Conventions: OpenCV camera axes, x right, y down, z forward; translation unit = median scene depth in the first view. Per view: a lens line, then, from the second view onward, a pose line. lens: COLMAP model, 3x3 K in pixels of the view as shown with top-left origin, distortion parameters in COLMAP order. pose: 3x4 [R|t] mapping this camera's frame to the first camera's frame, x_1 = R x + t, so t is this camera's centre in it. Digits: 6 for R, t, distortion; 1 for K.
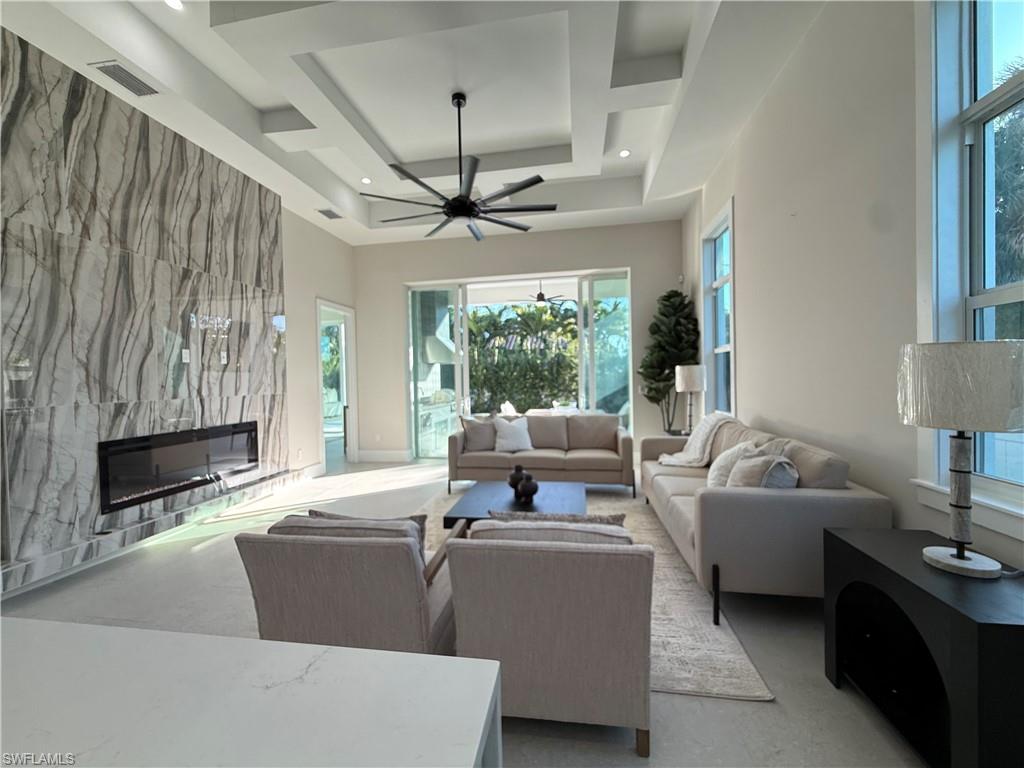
lens RADIAL K [[404.8, 0, 510.7], [0, 404.8, 385.5], [0, 0, 1]] dist [0.001628, -0.000165]
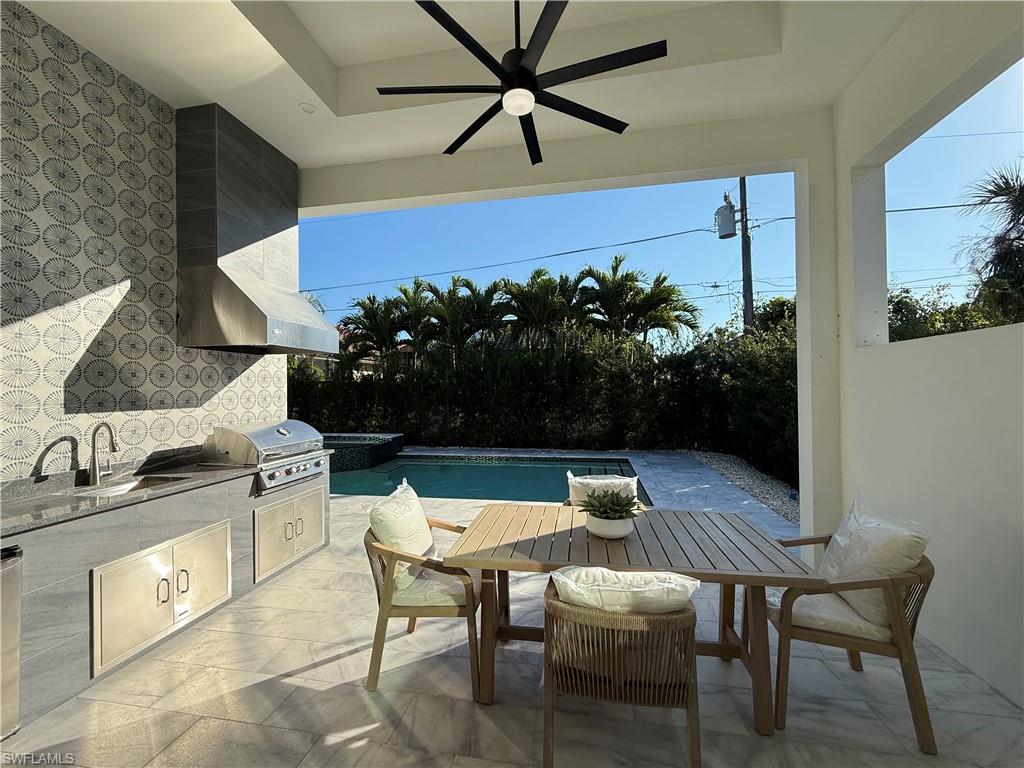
lens RADIAL K [[404.8, 0, 514.5], [0, 404.8, 385.7], [0, 0, 1]] dist [0.001628, -0.000165]
pose [[0.999806, 0.015739, -0.011872, 0.118369], [-0.016008, 0.999609, -0.022944, -0.034308], [0.011506, 0.023129, 0.999666, 1.252807]]
